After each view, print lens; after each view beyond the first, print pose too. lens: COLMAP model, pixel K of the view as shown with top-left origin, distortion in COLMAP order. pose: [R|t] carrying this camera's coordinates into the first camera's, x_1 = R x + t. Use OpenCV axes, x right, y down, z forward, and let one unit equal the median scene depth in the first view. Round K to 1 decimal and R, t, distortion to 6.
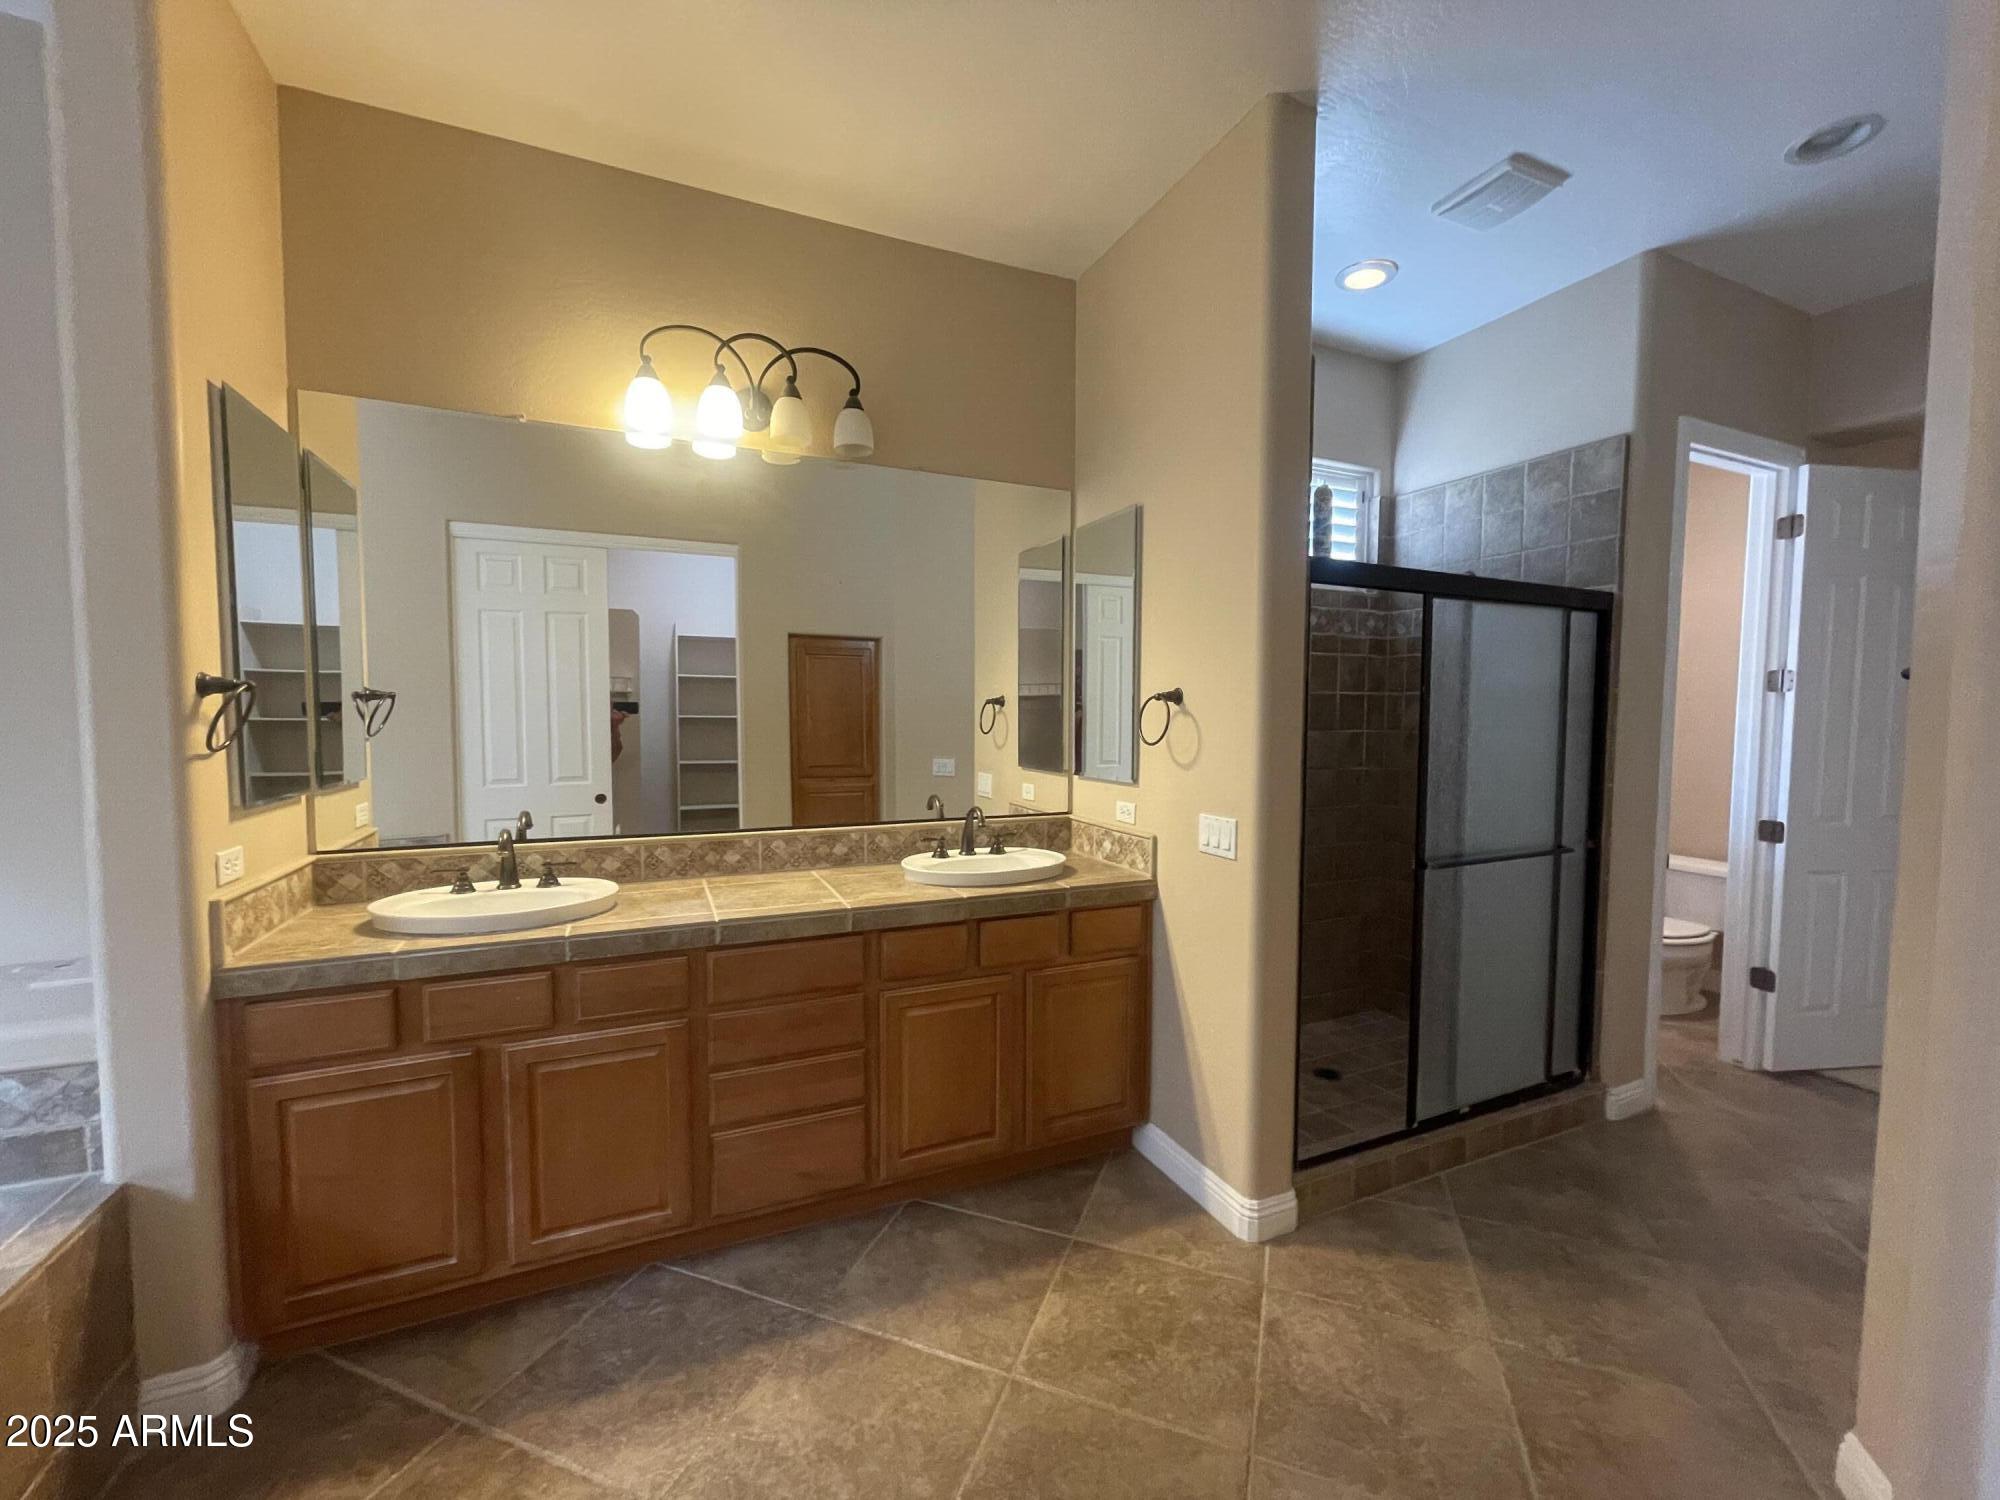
lens RADIAL K [[812.4, 0, 1001.5], [0, 812.4, 755.7], [0, 0, 1]] dist [0.001148, 0.000205]
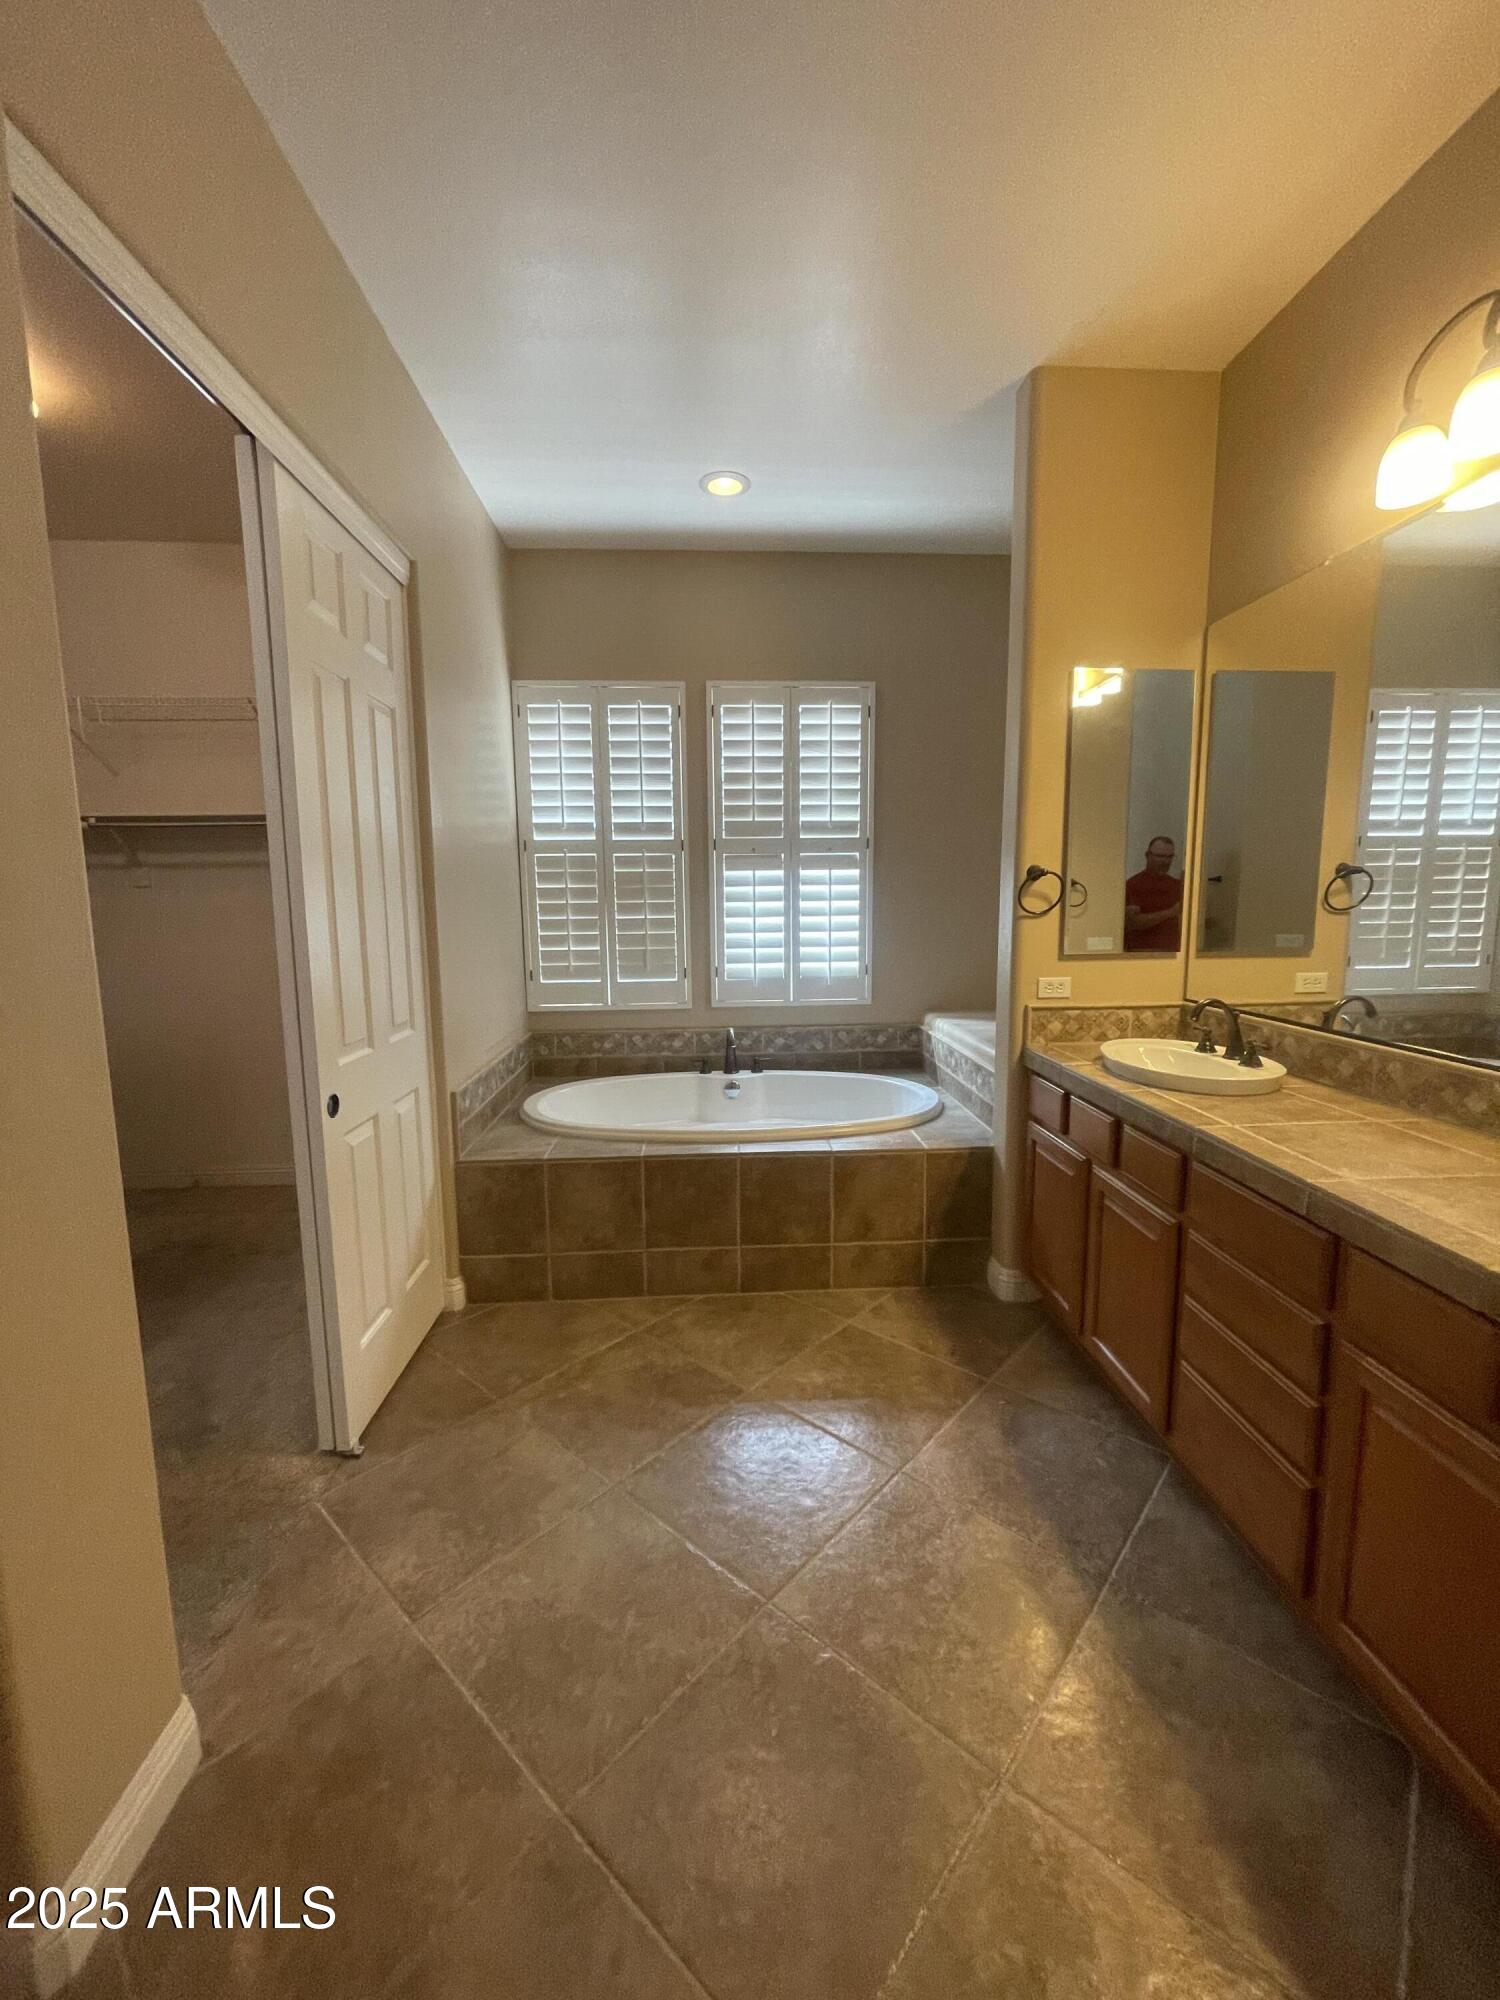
lens RADIAL K [[812.4, 0, 755.0], [0, 812.4, 992.3], [0, 0, 1]] dist [0.001148, 0.000205]
pose [[-0.356601, 0.111260, -0.927608, 0.615174], [-0.041963, 0.989974, 0.134872, -0.037986], [0.933314, 0.087021, -0.348357, 0.859883]]
